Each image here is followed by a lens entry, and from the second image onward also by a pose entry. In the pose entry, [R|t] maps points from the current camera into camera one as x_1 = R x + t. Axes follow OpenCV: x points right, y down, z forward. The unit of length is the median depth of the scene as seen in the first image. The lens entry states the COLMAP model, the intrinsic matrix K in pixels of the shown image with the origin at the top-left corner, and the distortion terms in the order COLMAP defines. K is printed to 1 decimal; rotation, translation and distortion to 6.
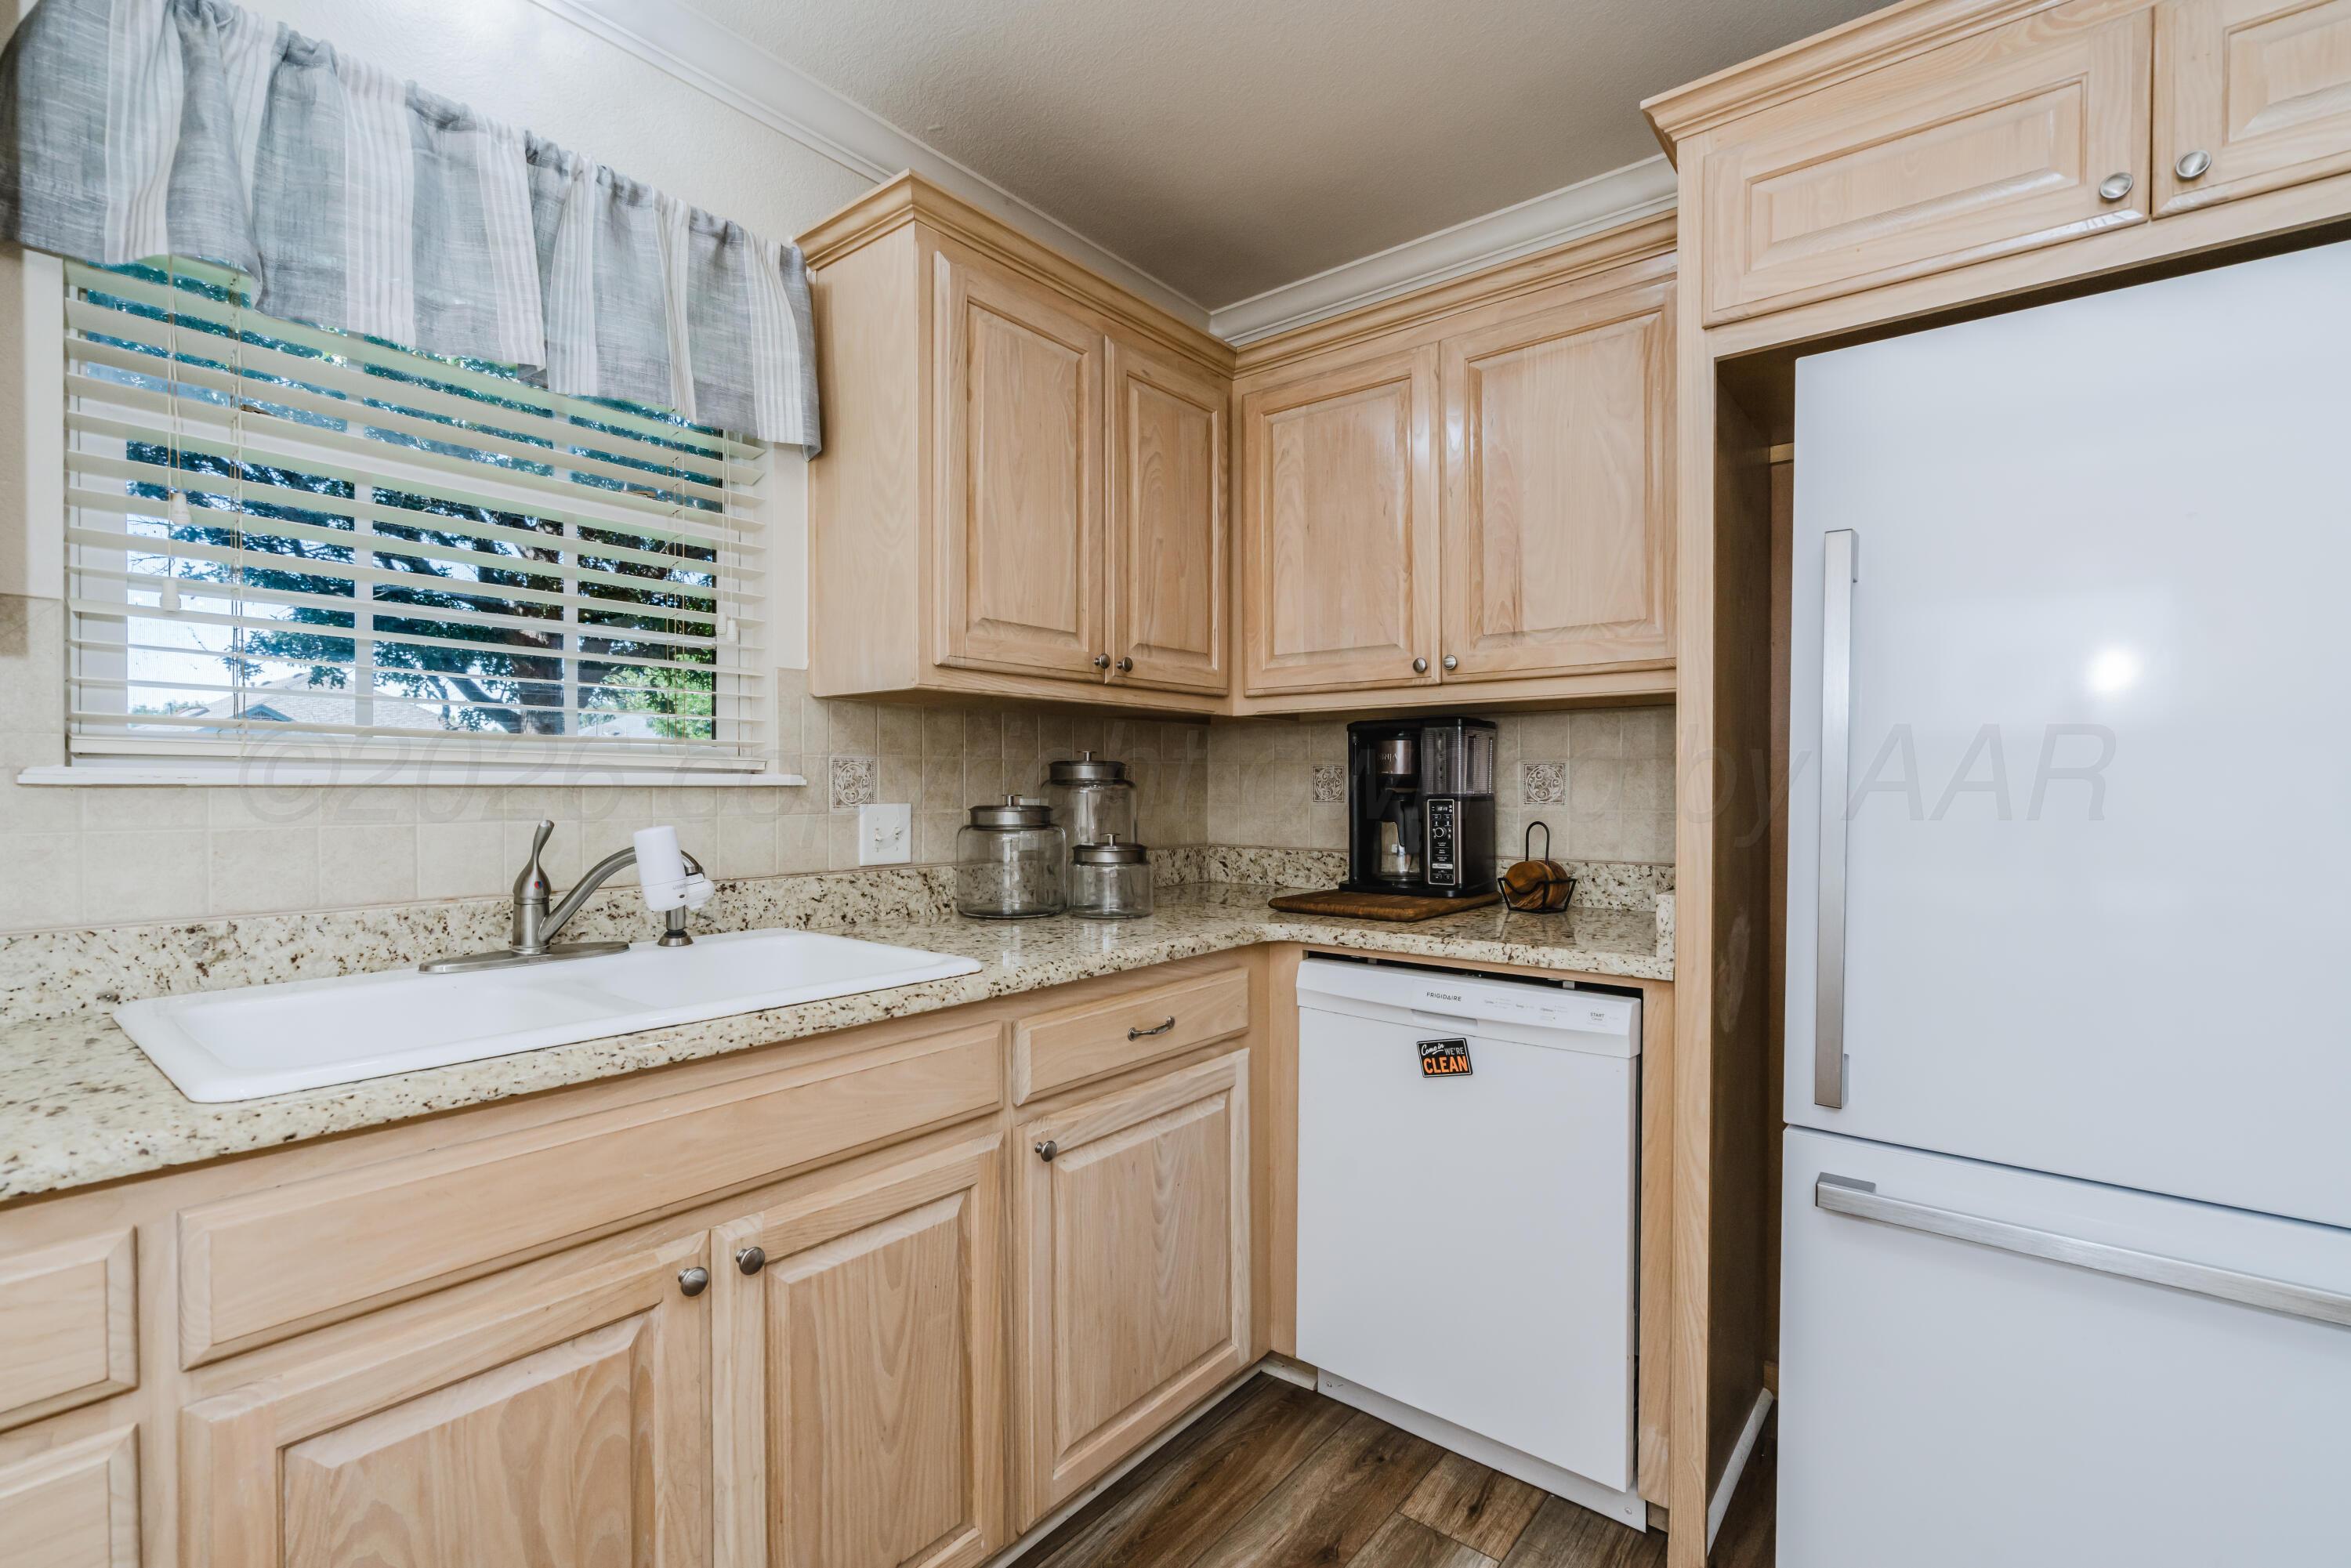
lens RADIAL K [[1059.9, 0, 1183.6], [0, 1059.9, 791.4], [0, 0, 1]] dist [-0.002726, 0.000333]
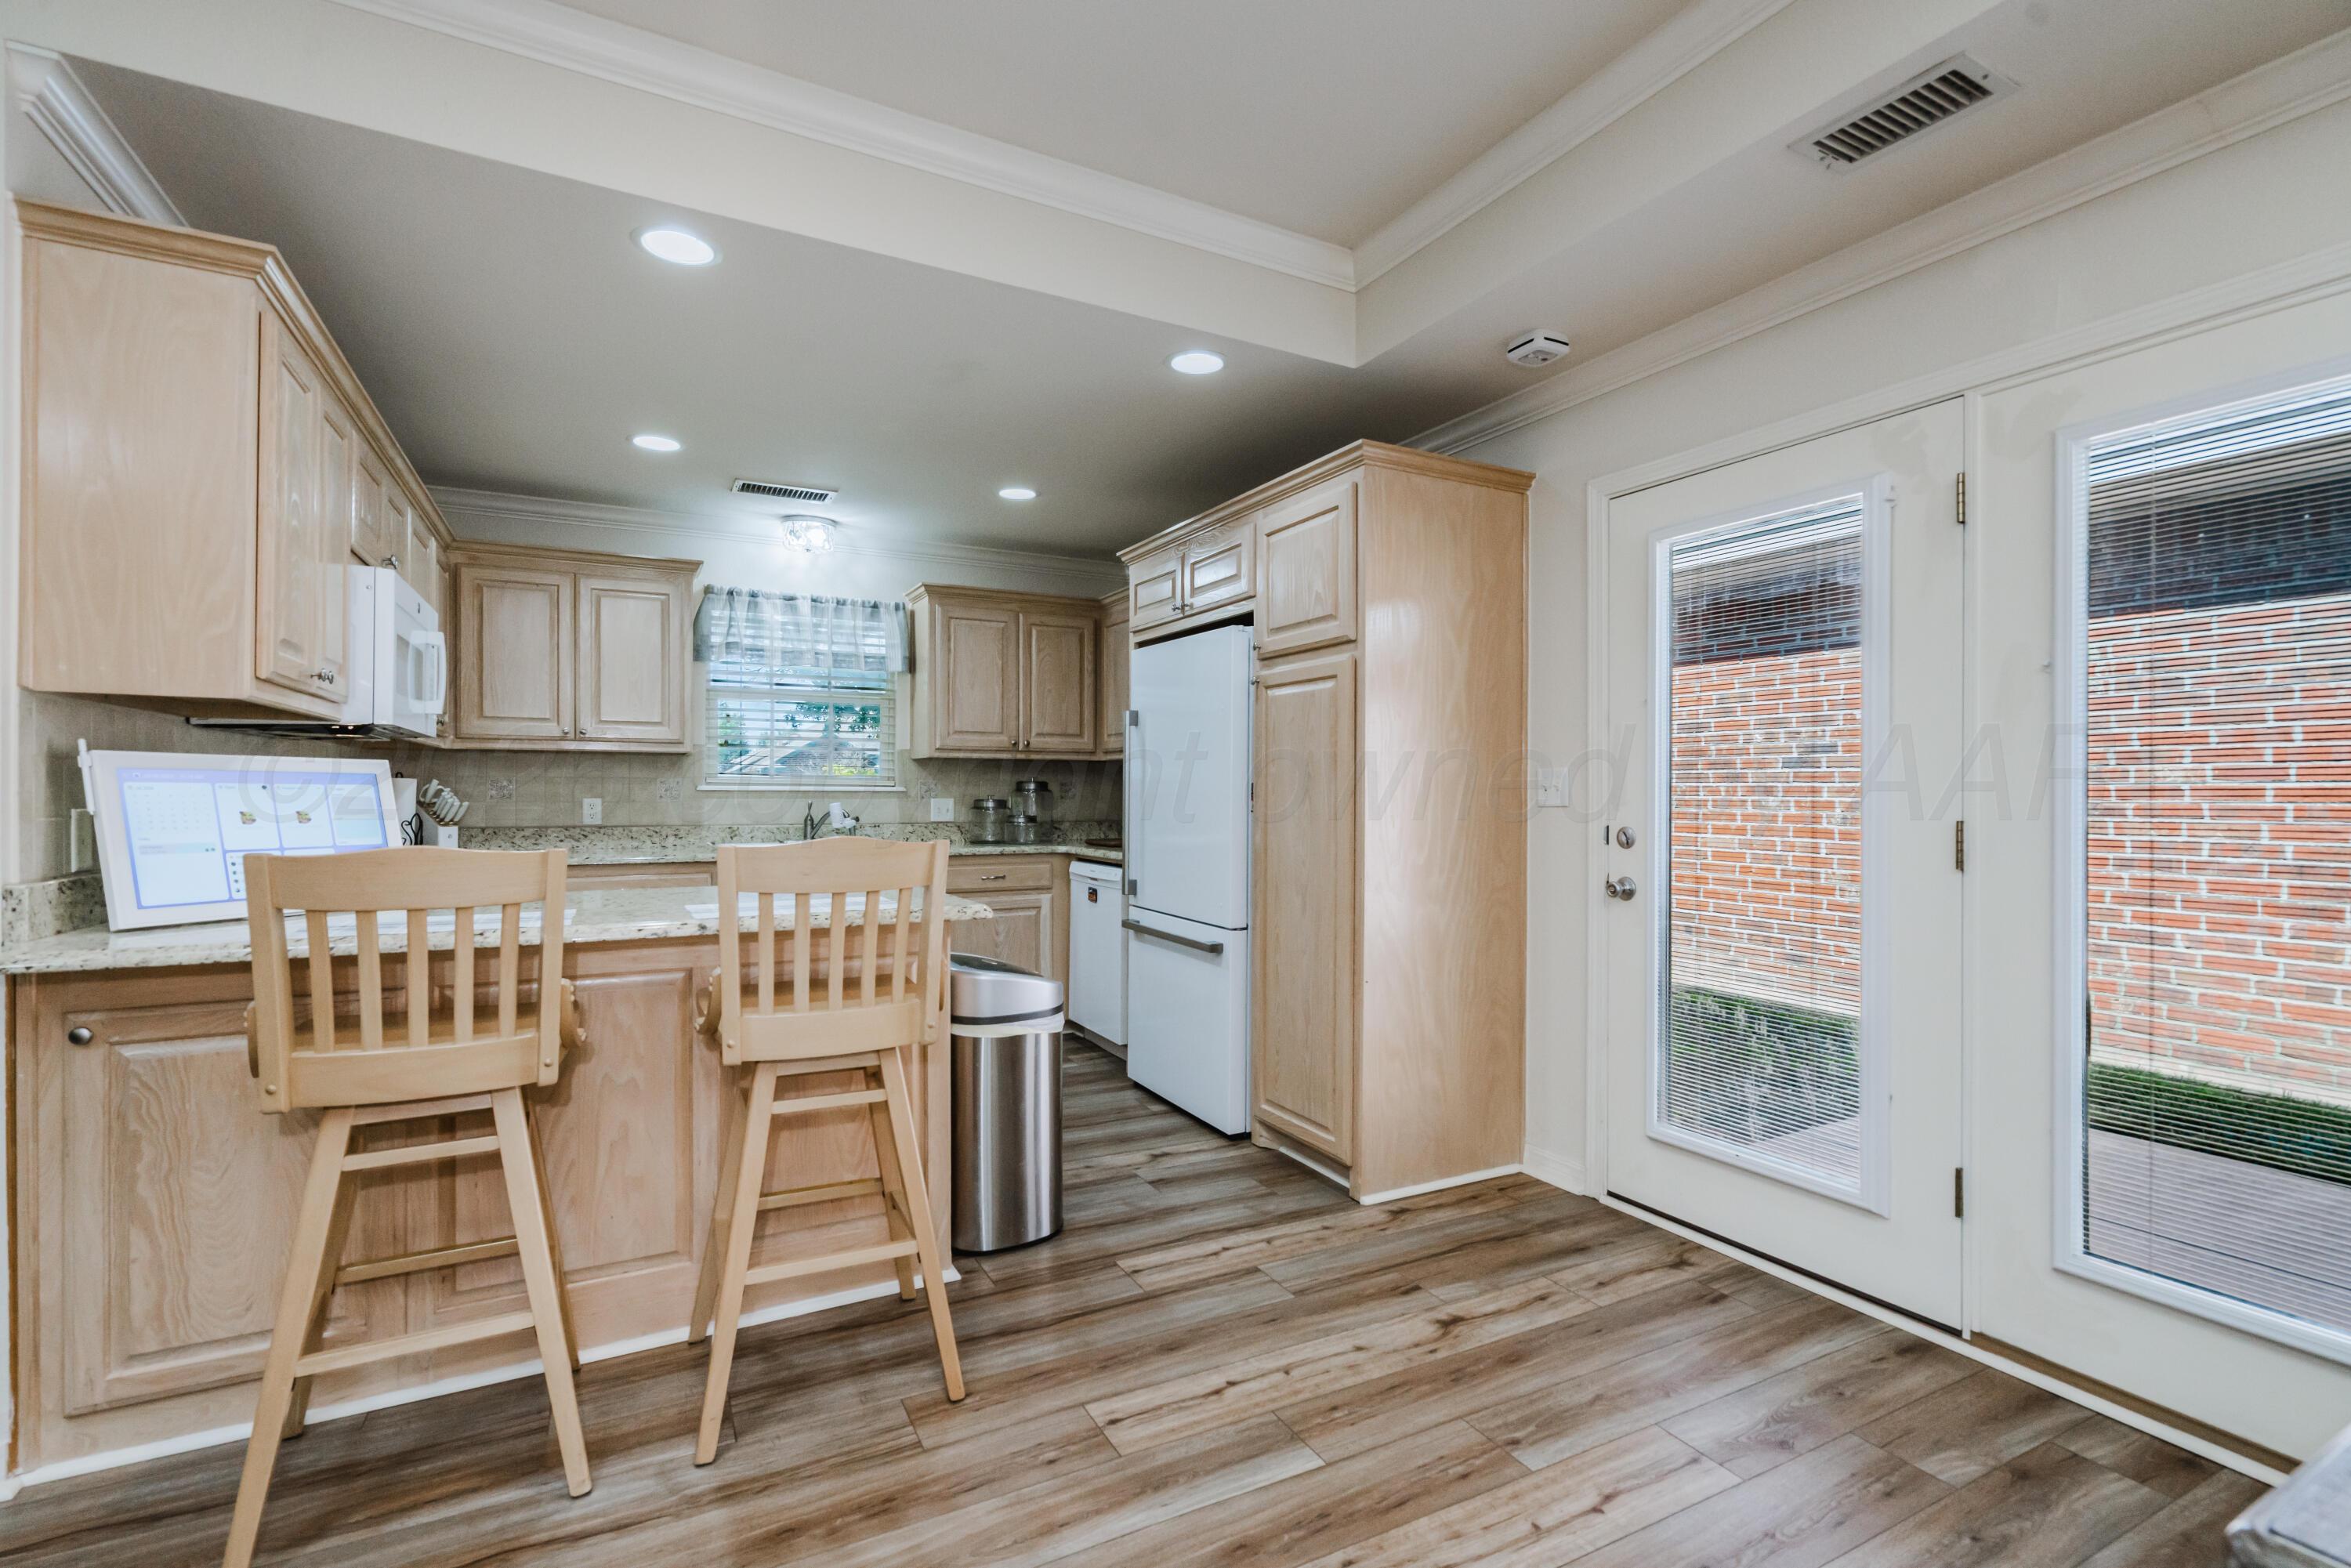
lens RADIAL K [[1059.9, 0, 1183.6], [0, 1059.9, 791.4], [0, 0, 1]] dist [-0.002726, 0.000333]
pose [[0.919727, 0.002603, -0.392550, 1.516685], [-0.005413, 0.999967, -0.006050, 0.009095], [0.392521, 0.007689, 0.919711, -1.375177]]
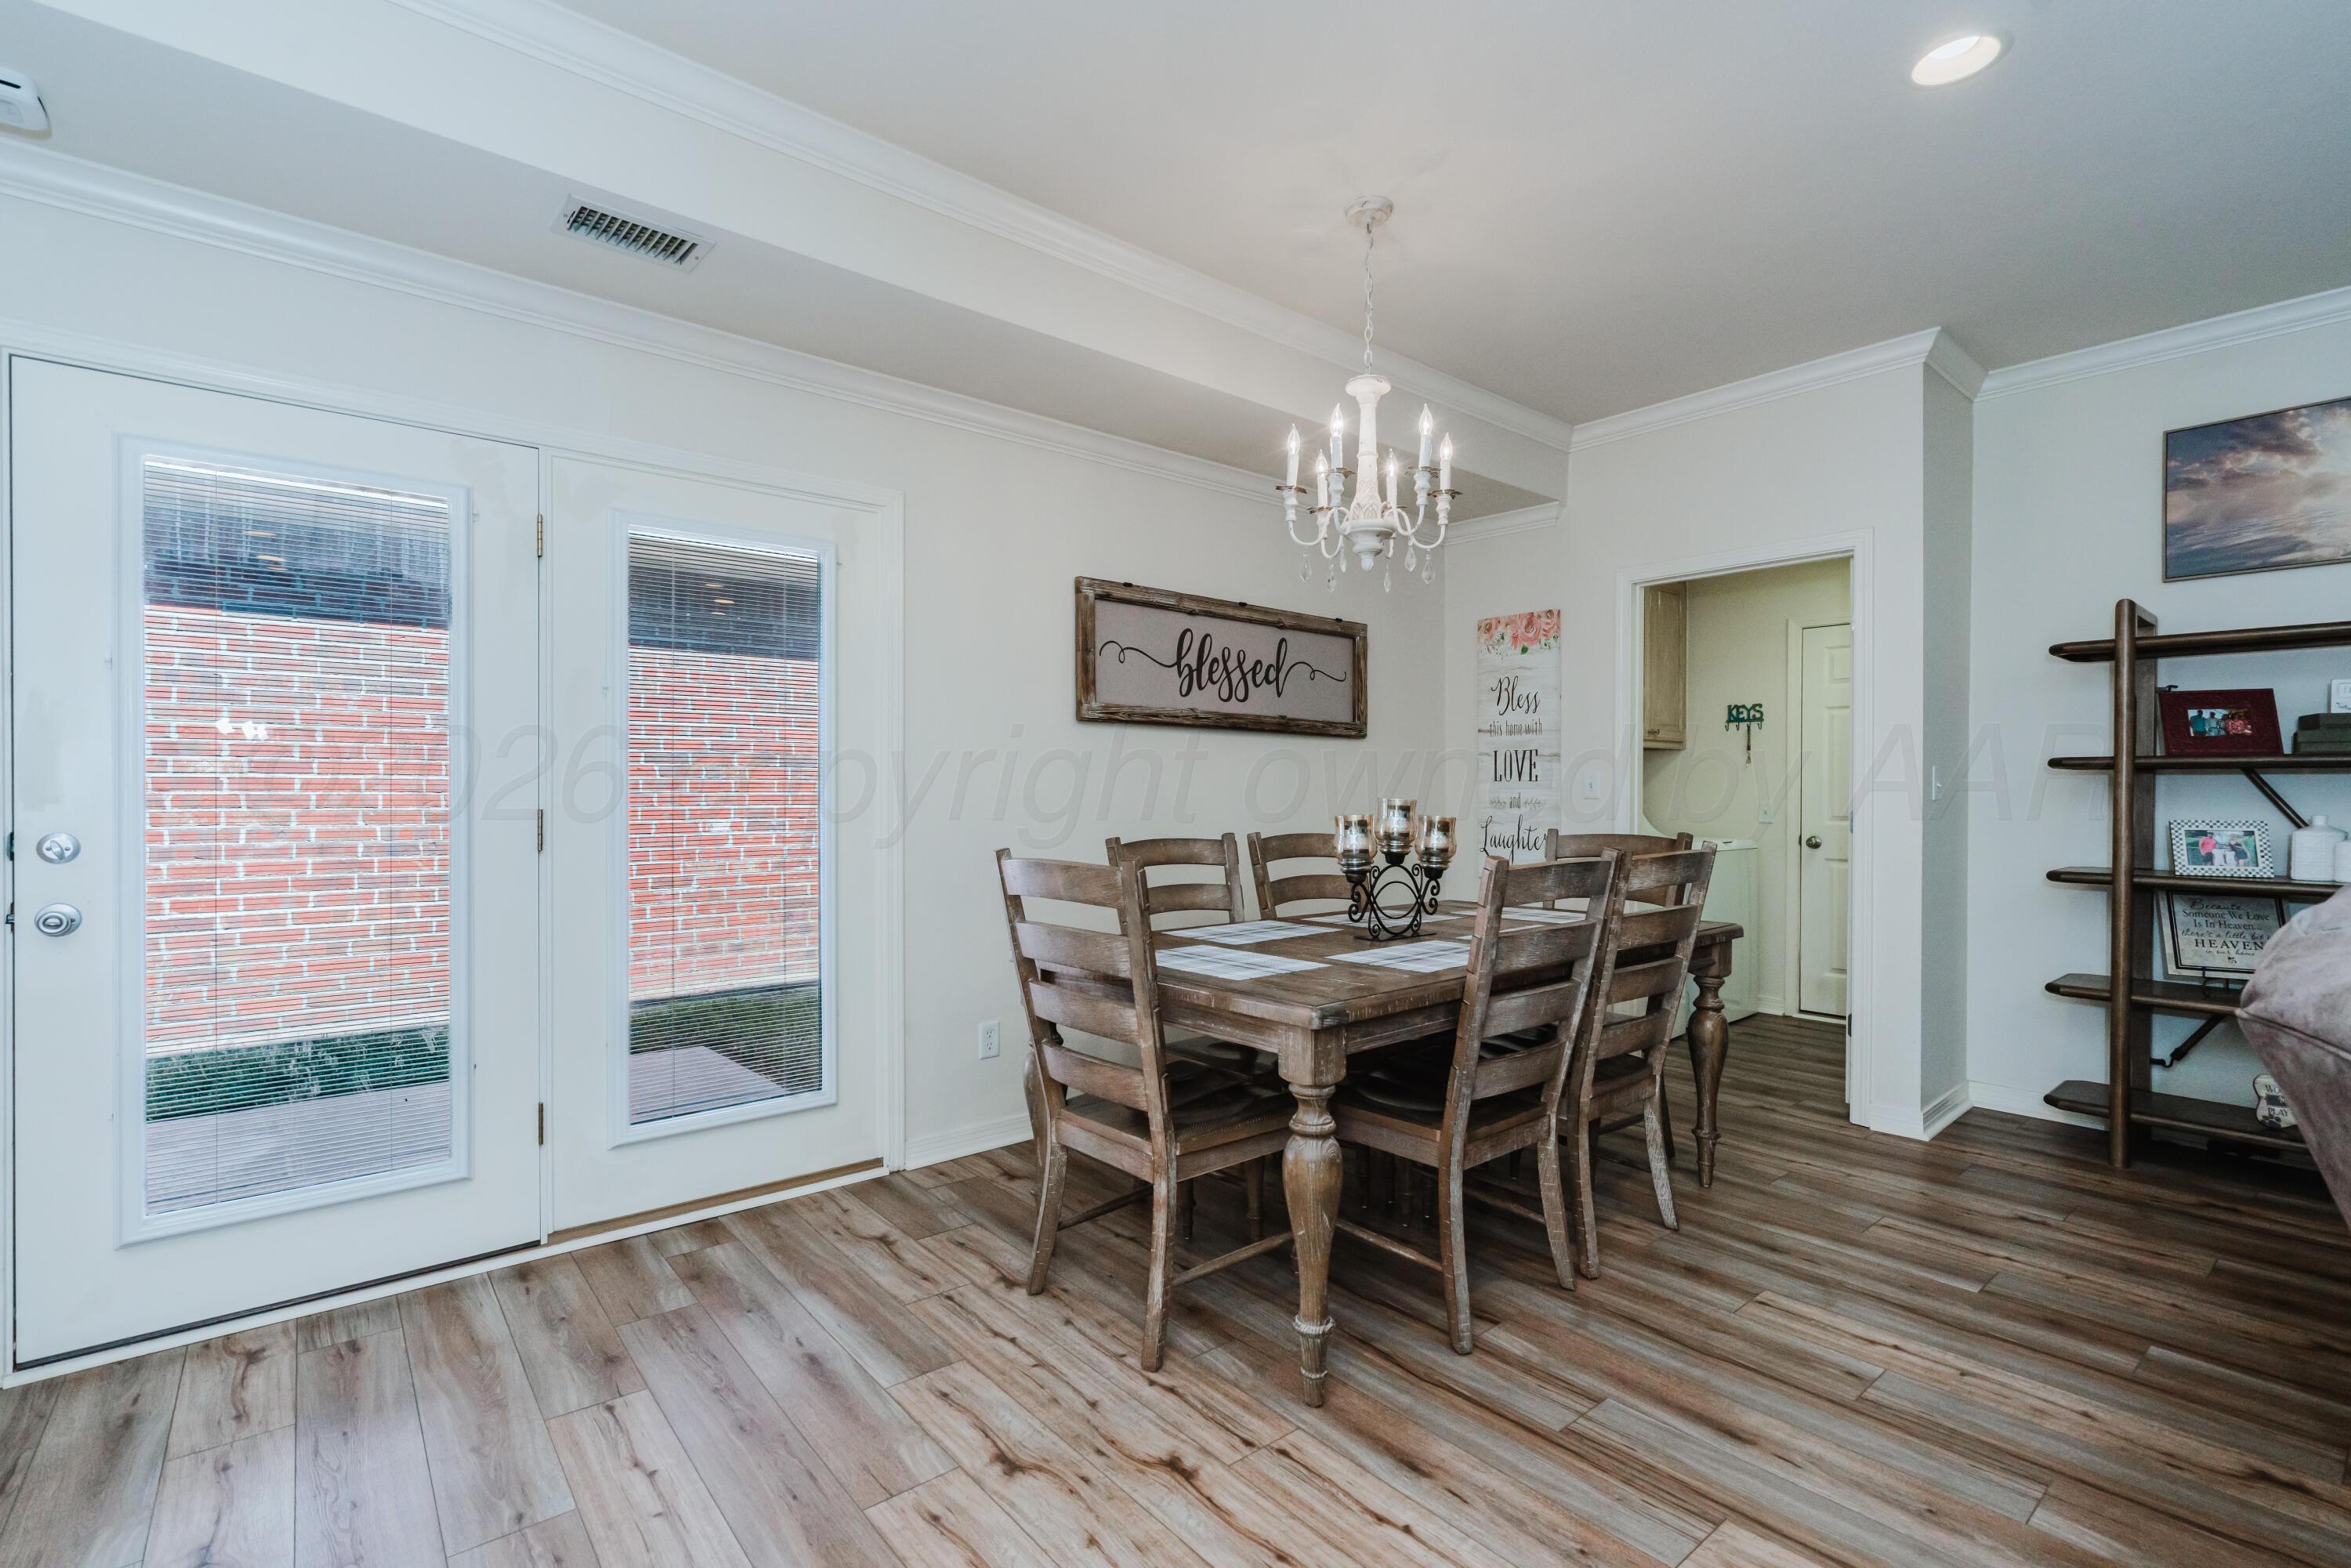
lens RADIAL K [[1052.3, 0, 1168.9], [0, 1052.3, 796.2], [0, 0, 1]] dist [-0.002249, 0.000852]
pose [[0.203265, -0.008915, 0.979083, 0.604868], [0.005053, 0.999955, 0.008056, 0.005899], [-0.979111, 0.003310, 0.203301, -1.018321]]
